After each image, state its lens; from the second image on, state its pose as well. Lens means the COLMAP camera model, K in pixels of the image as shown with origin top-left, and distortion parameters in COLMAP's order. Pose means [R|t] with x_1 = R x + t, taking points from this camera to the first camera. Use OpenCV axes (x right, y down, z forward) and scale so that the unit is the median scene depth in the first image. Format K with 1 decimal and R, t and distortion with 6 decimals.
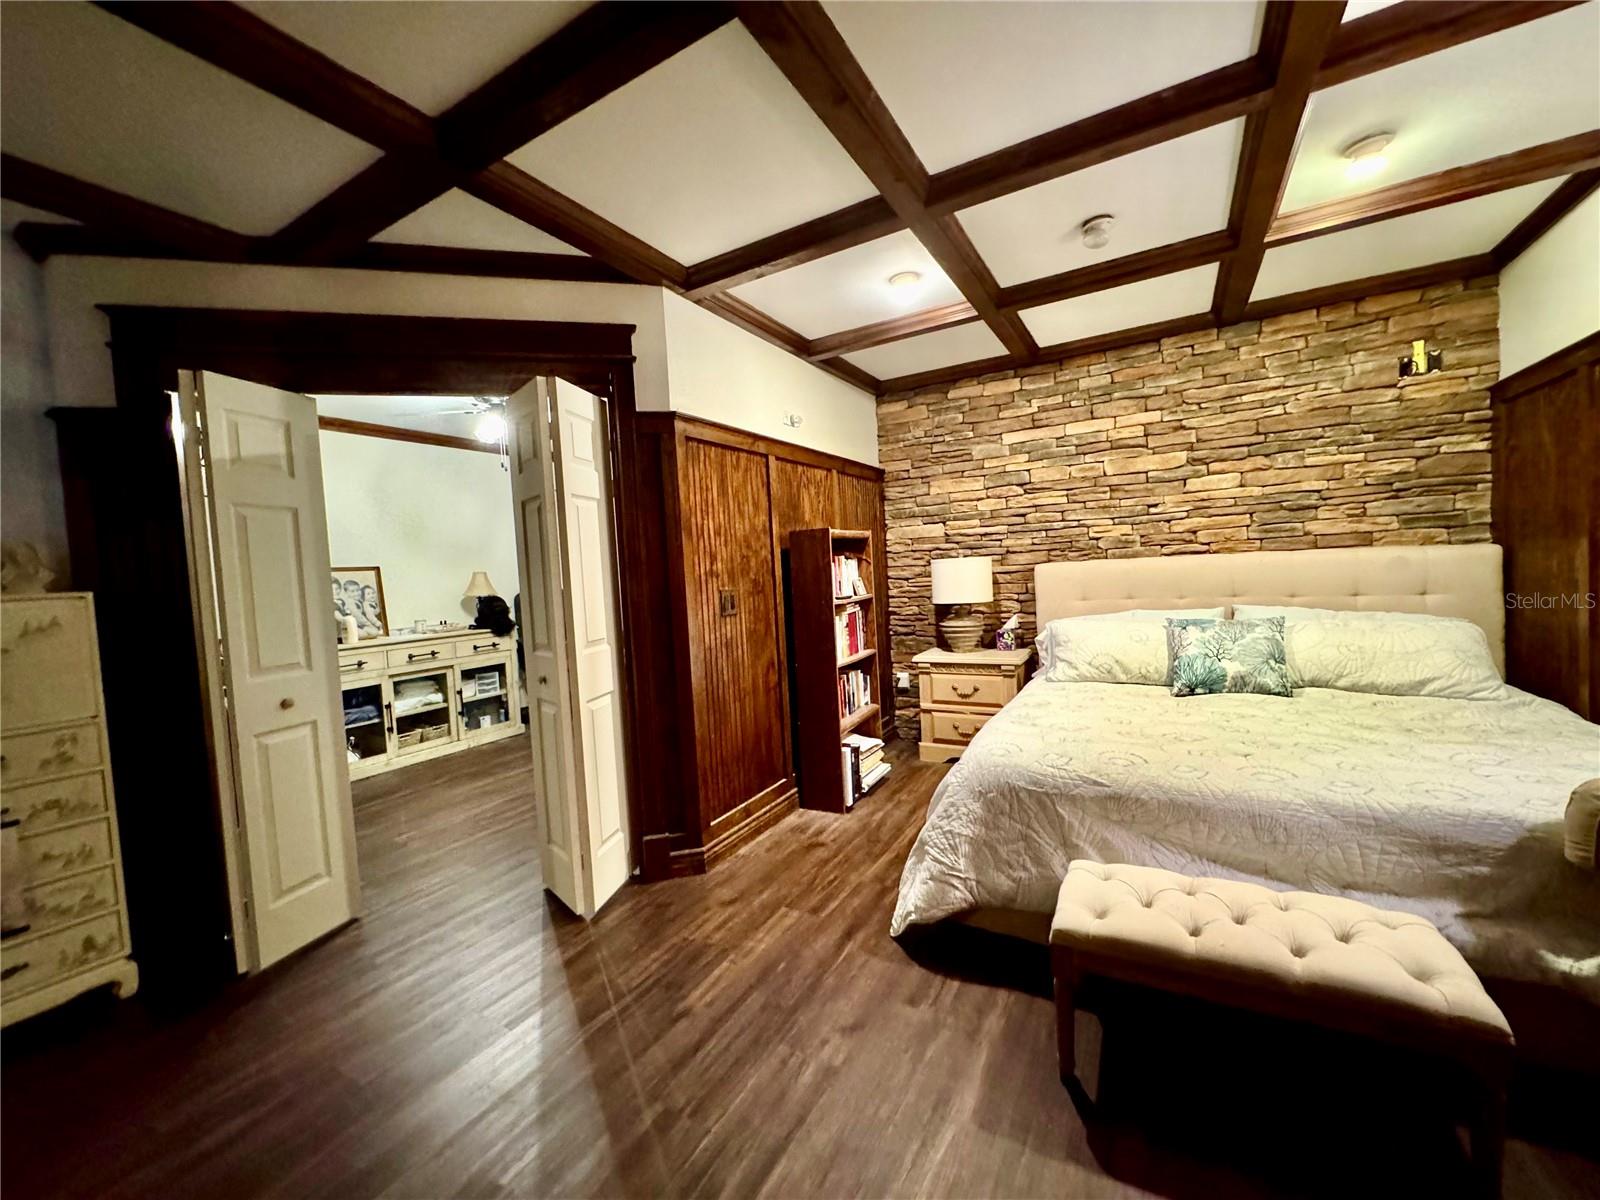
lens RADIAL K [[638.0, 0, 797.7], [0, 638.0, 597.3], [0, 0, 1]] dist [-0.000381, 0.000019]
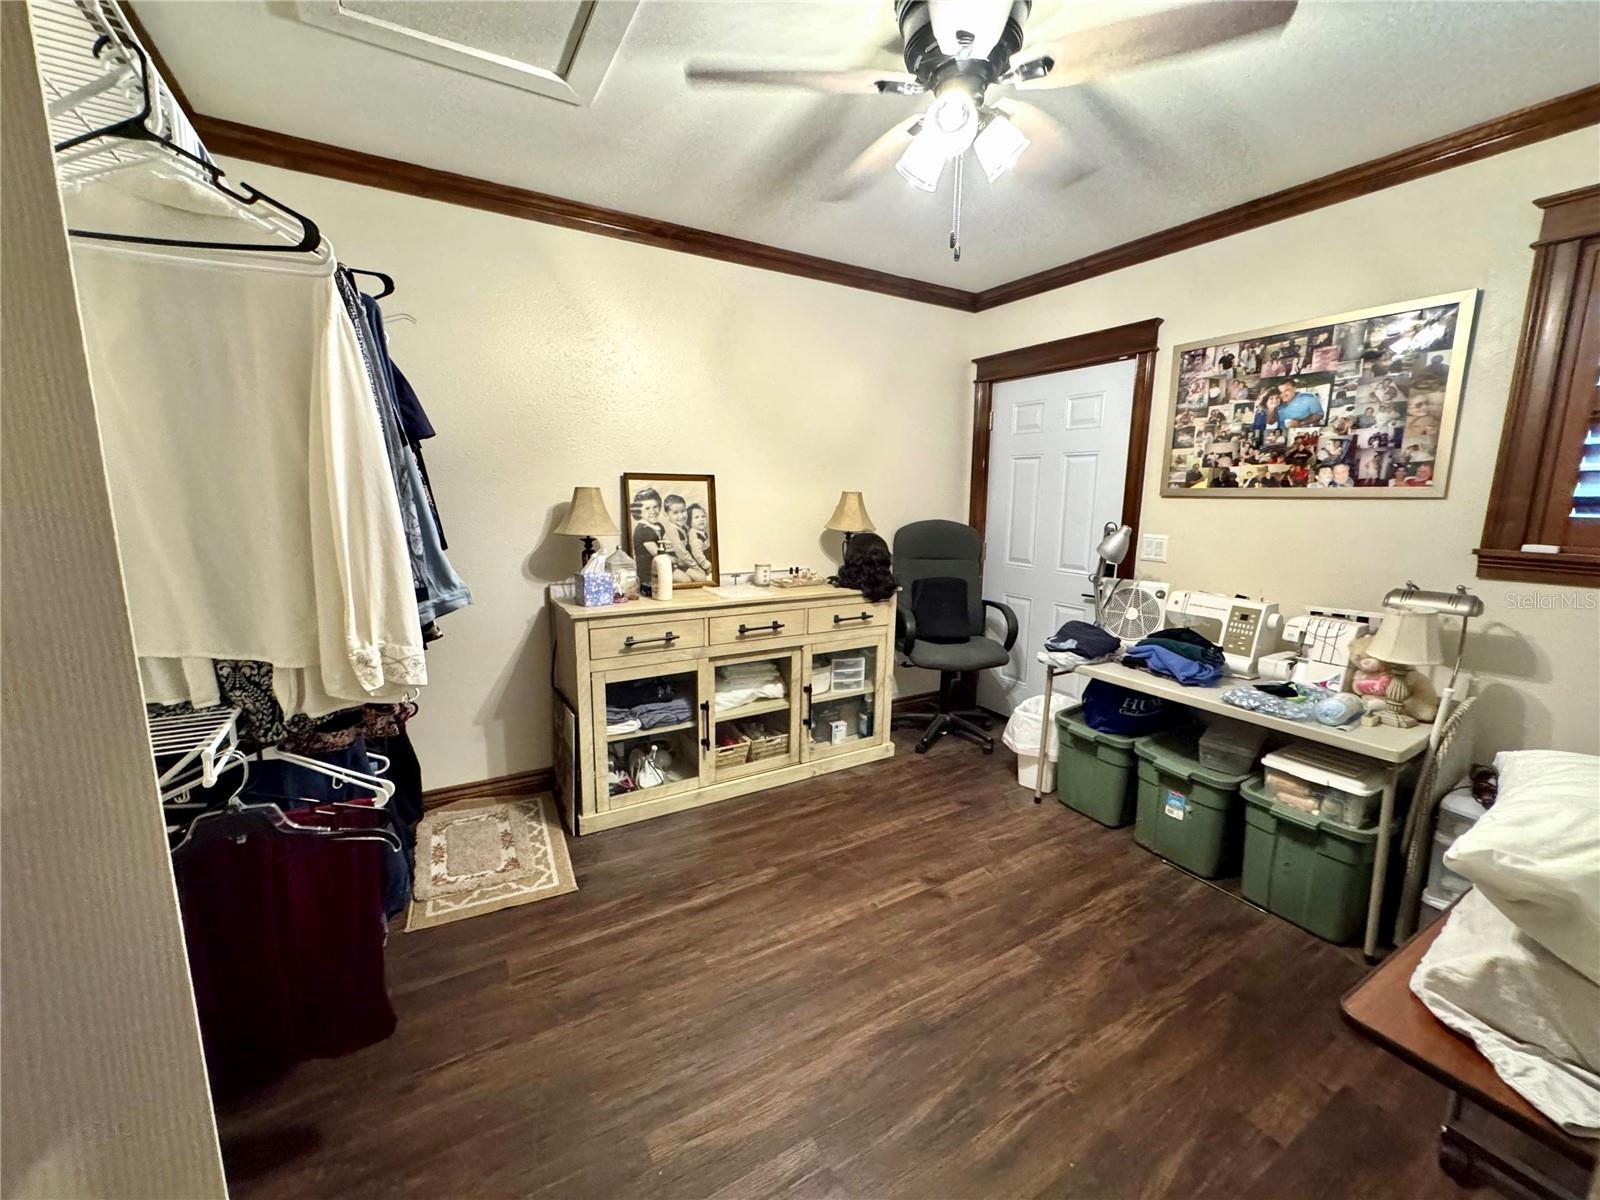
lens RADIAL K [[638.0, 0, 799.5], [0, 638.0, 593.7], [0, 0, 1]] dist [-0.000381, 0.000019]
pose [[0.871176, 0.144174, -0.469325, -0.260567], [-0.081521, 0.985120, 0.151301, -0.034441], [0.484155, -0.093550, 0.869967, 0.467701]]
